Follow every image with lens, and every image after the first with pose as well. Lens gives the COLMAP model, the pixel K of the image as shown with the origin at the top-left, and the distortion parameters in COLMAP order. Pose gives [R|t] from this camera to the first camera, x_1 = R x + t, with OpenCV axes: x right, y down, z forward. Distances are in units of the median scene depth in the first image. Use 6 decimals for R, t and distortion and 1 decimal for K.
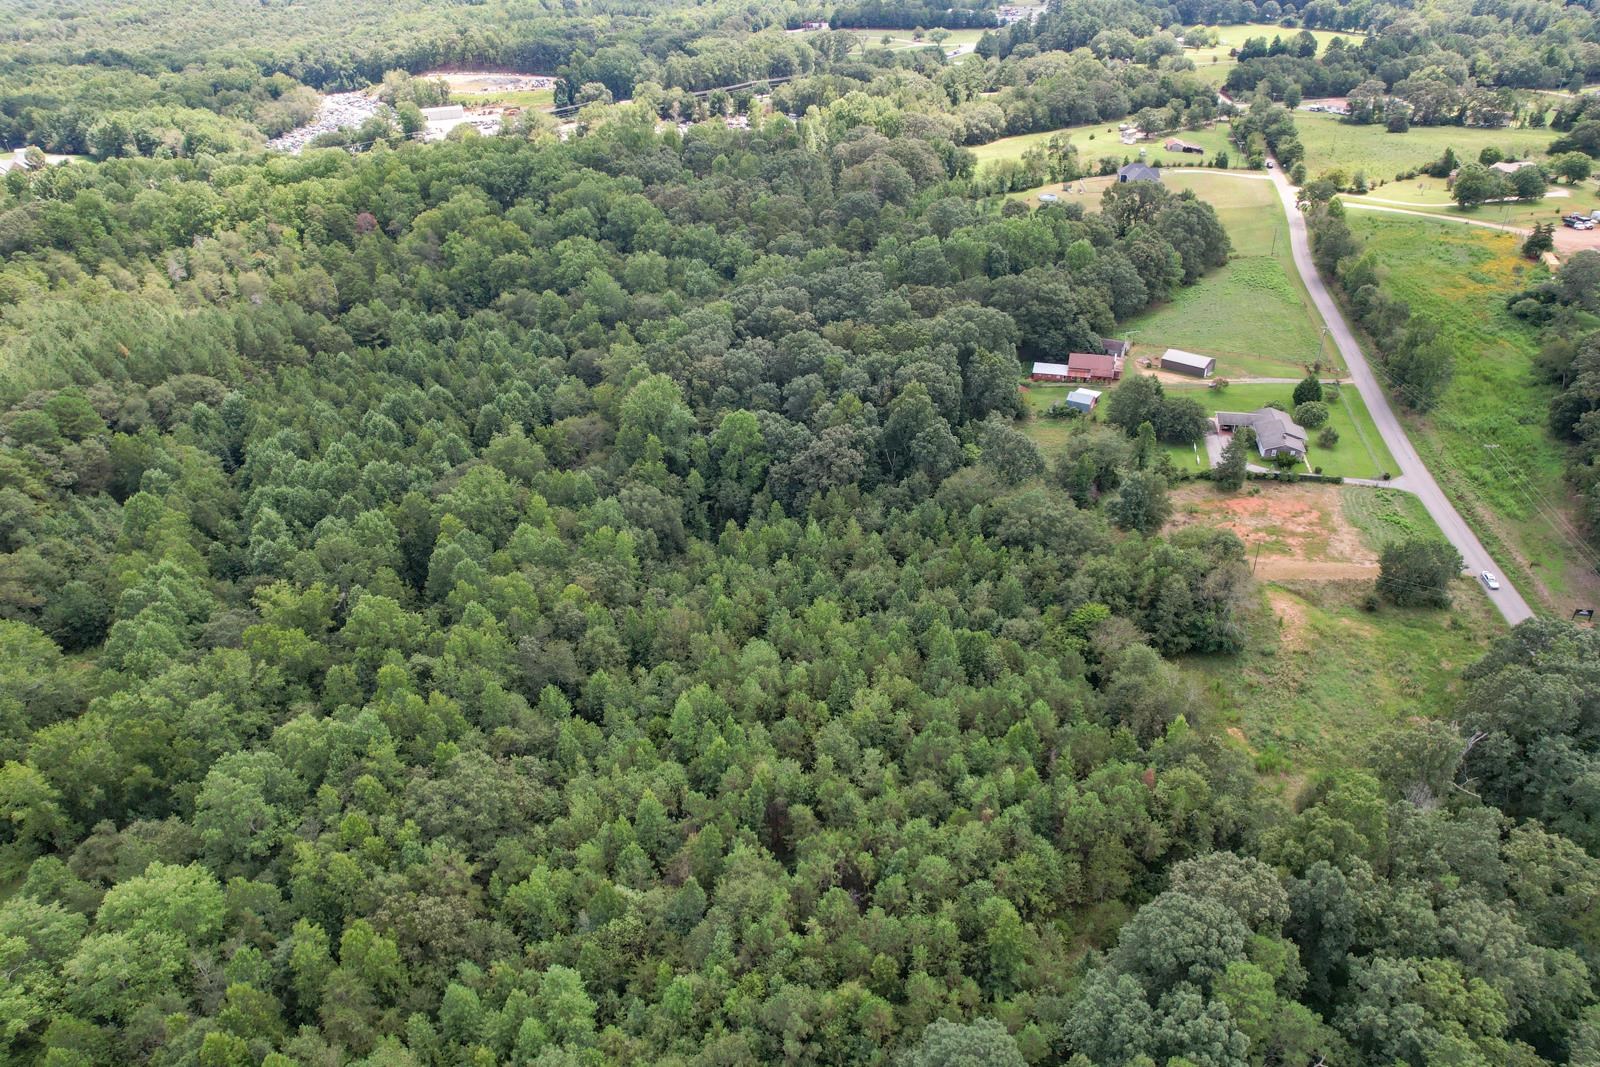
lens RADIAL K [[1073.8, 0, 800.0], [0, 1073.8, 533.5], [0, 0, 1]] dist [-0.088997, 0.083167]
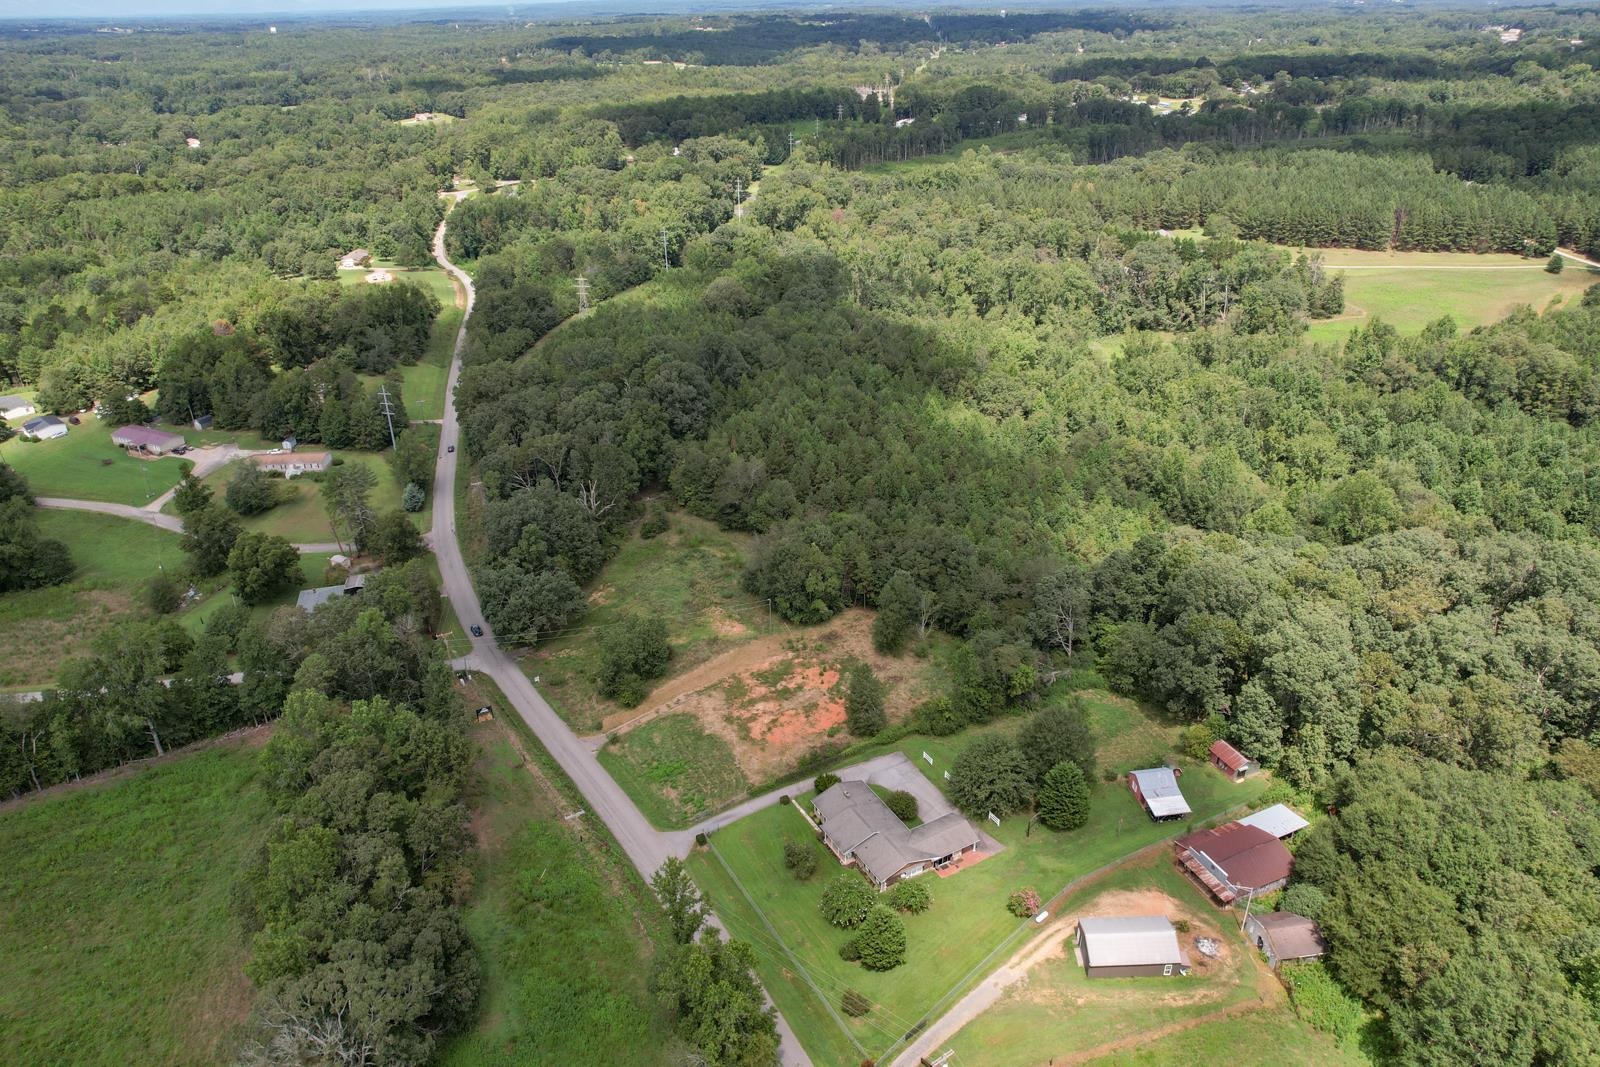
lens RADIAL K [[1073.8, 0, 800.0], [0, 1073.8, 533.5], [0, 0, 1]] dist [-0.088997, 0.083167]
pose [[-0.767197, 0.335493, -0.546674, 0.499478], [-0.293093, 0.574746, 0.764044, -0.436692], [0.570530, 0.746399, -0.342613, 0.685943]]
